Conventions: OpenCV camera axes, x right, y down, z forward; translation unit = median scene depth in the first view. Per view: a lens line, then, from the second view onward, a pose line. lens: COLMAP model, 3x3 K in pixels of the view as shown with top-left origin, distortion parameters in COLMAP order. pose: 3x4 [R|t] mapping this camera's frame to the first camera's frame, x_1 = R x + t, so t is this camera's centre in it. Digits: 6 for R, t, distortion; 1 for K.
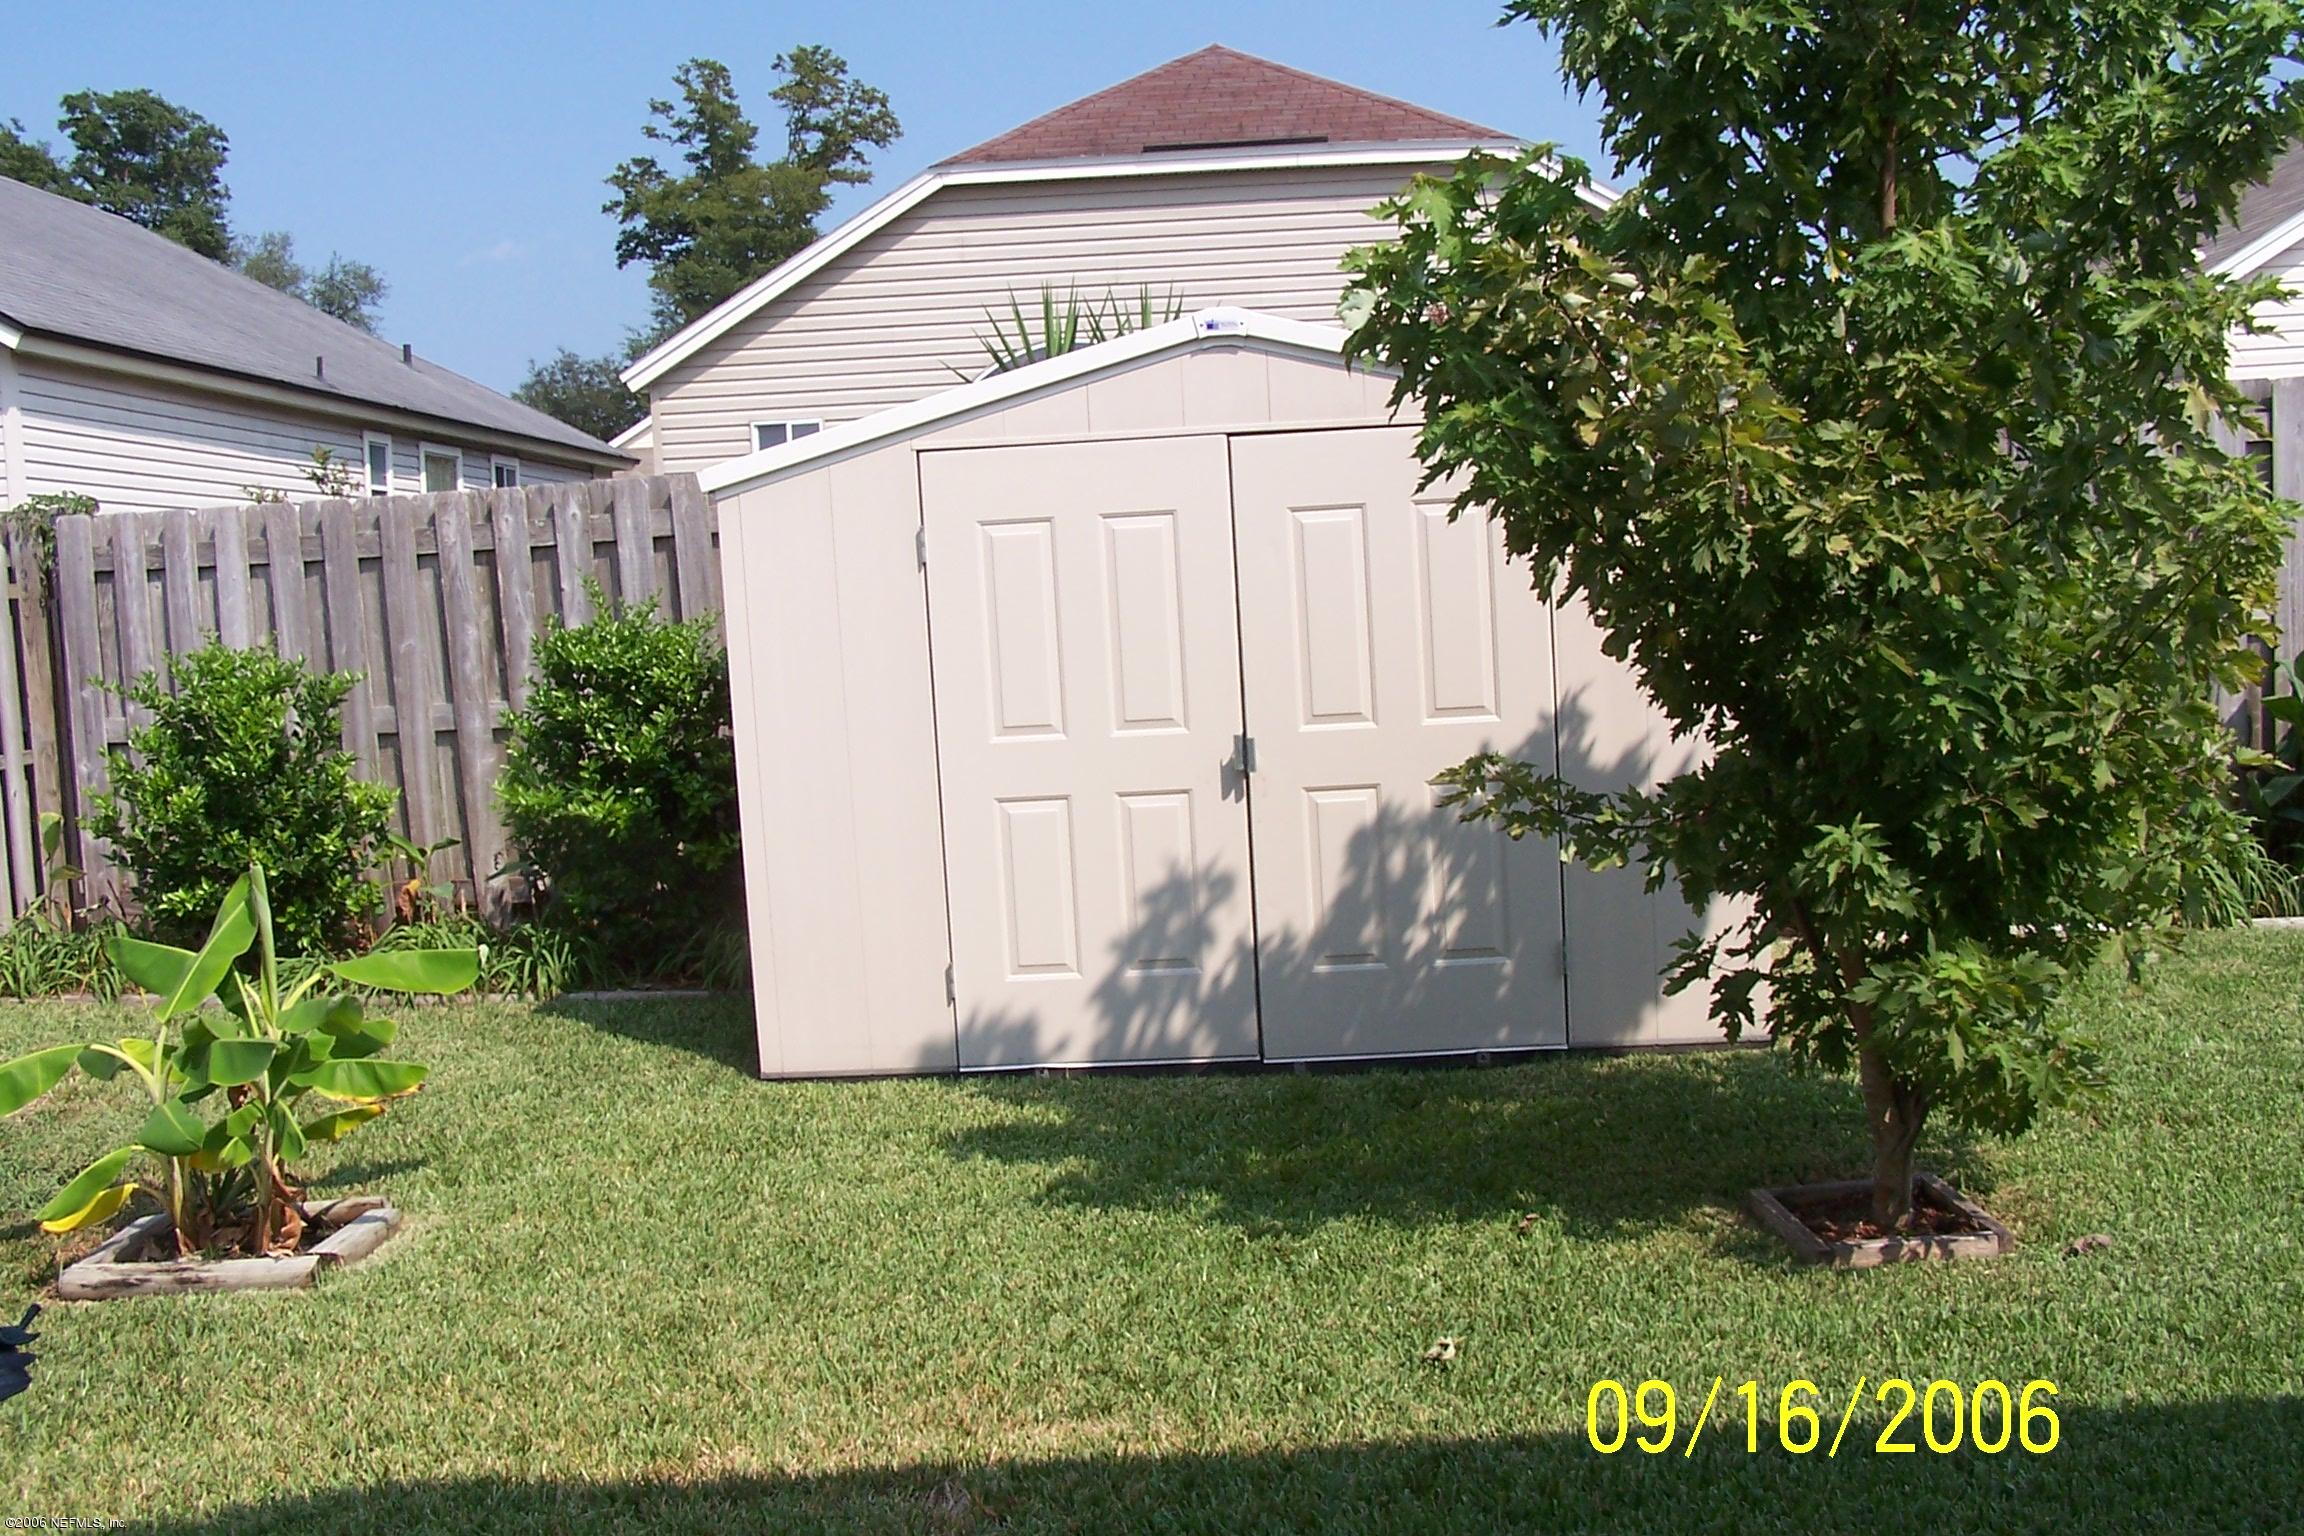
lens RADIAL K [[2565.9, 0, 1106.9], [0, 2565.9, 775.2], [0, 0, 1]] dist [-0.194816, 0.351194]
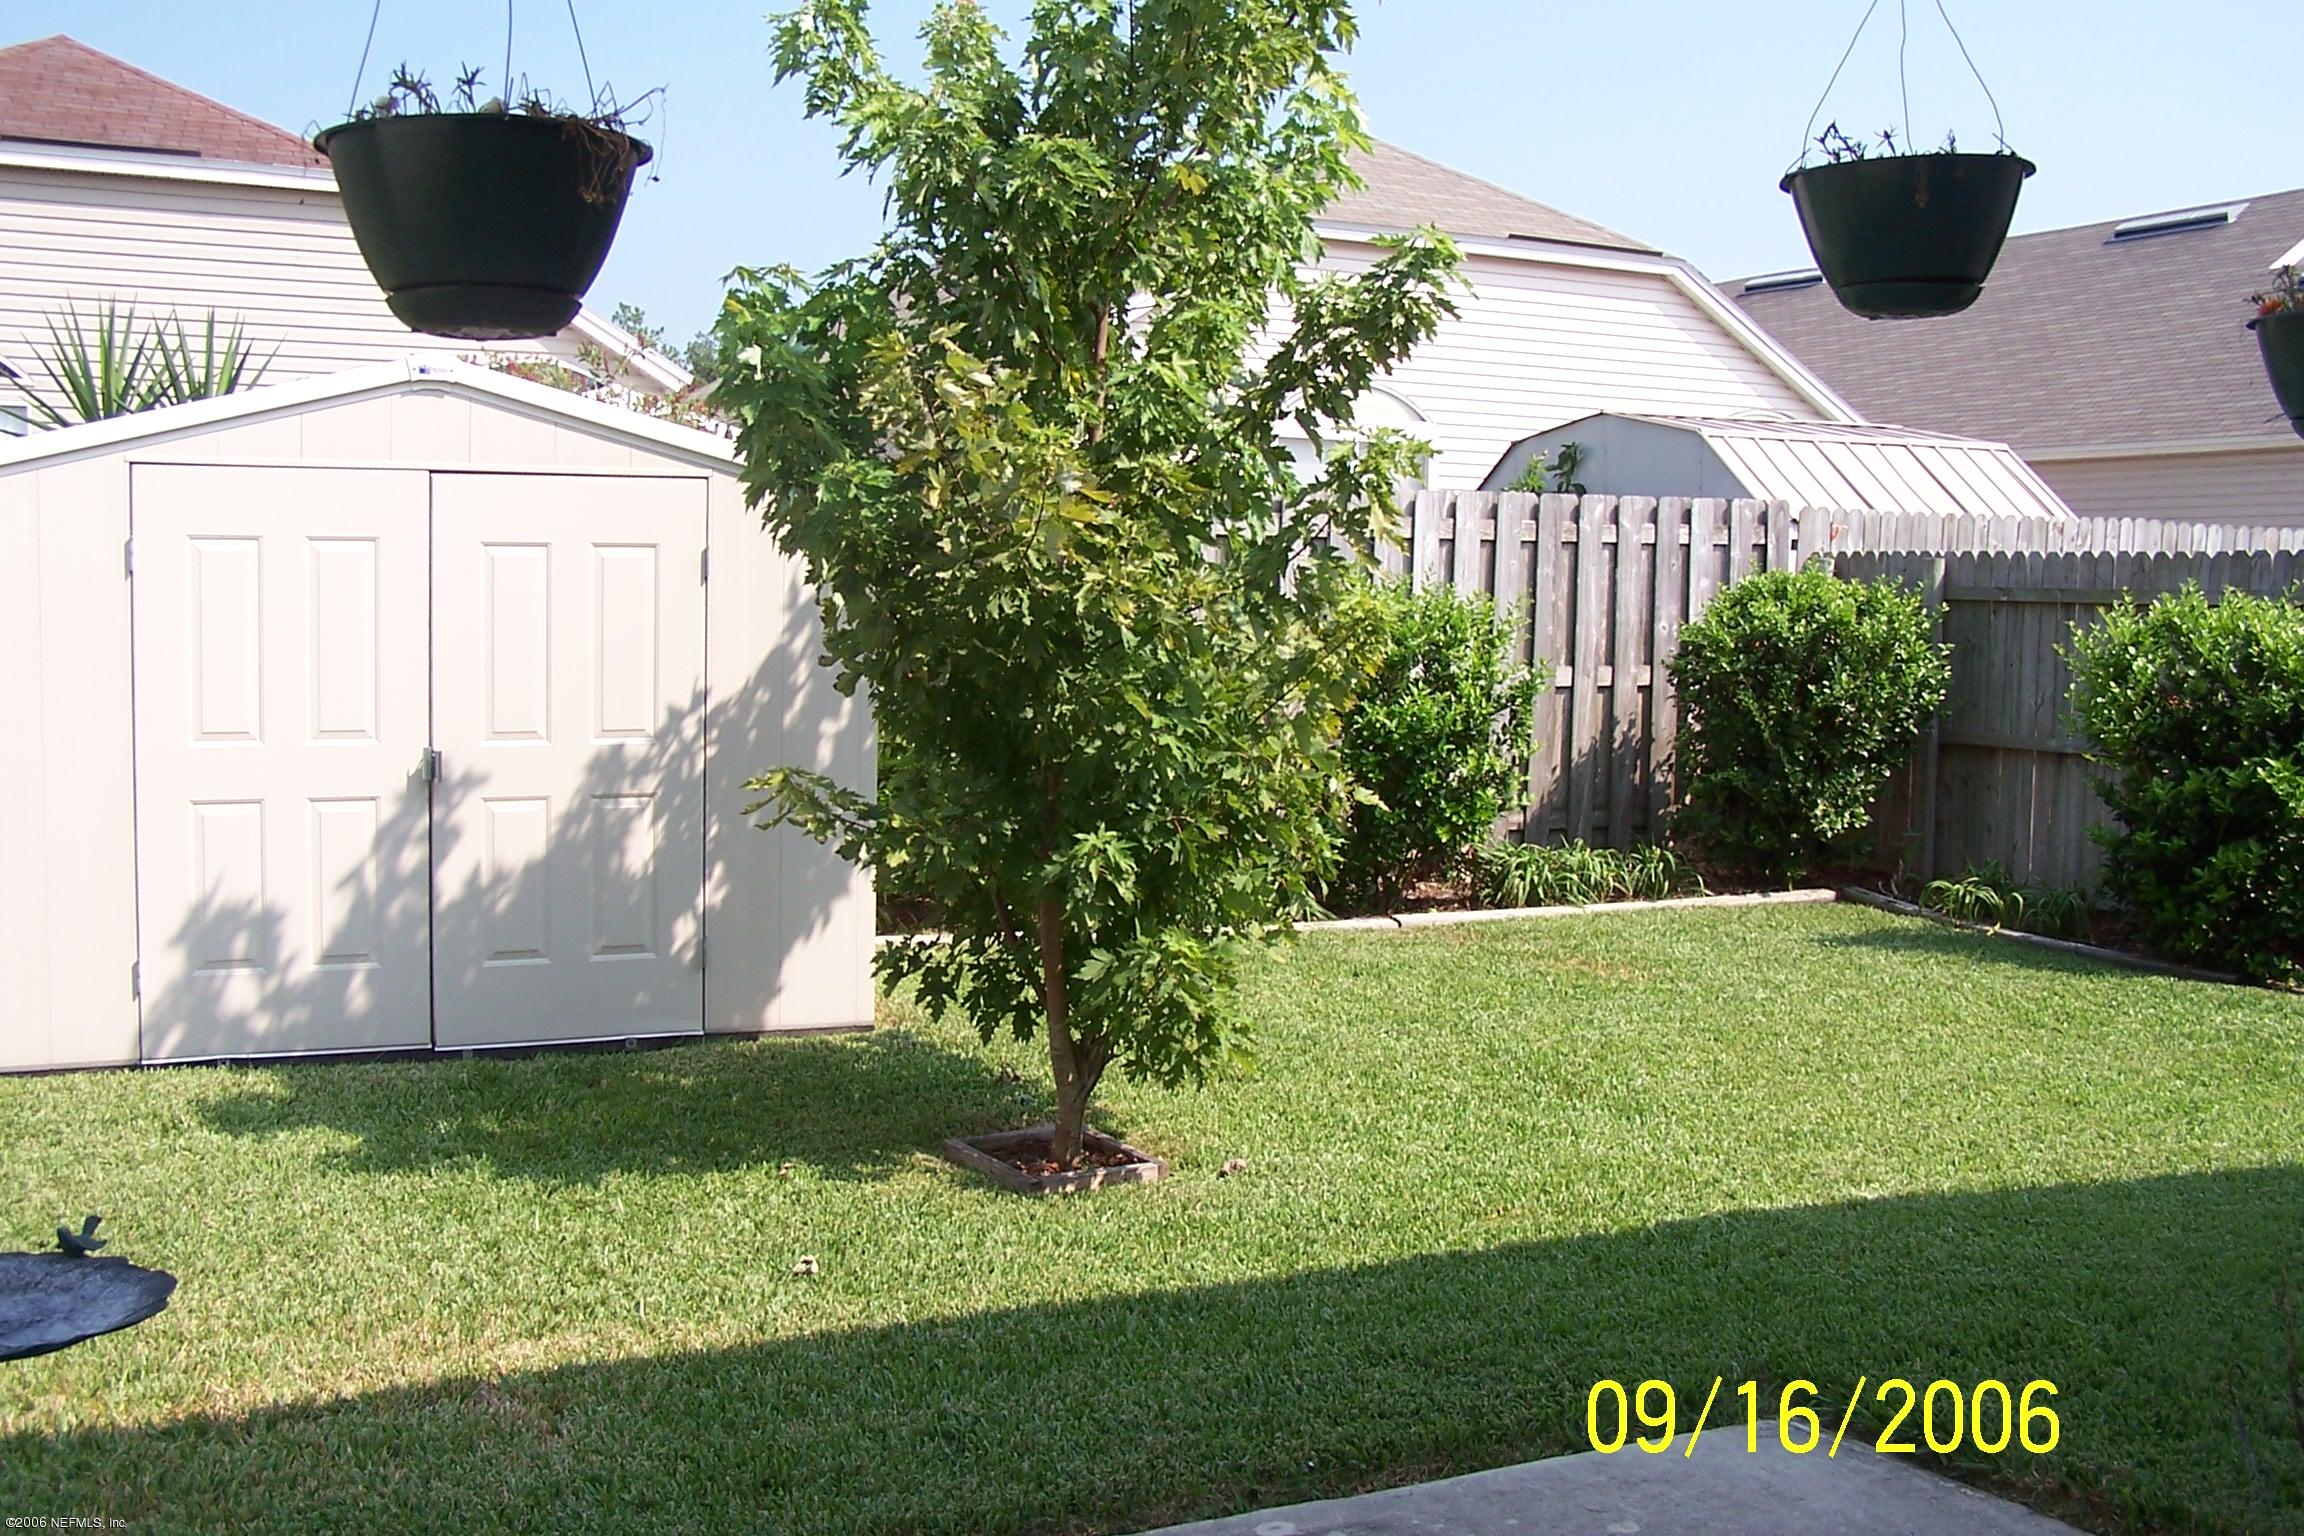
lens RADIAL K [[2565.9, 0, 1106.9], [0, 2565.9, 775.2], [0, 0, 1]] dist [-0.194816, 0.351194]
pose [[0.867857, 0.030821, 0.495858, -0.292848], [-0.024043, 0.999510, -0.020046, 0.013281], [-0.496232, 0.005475, 0.868173, -0.096510]]
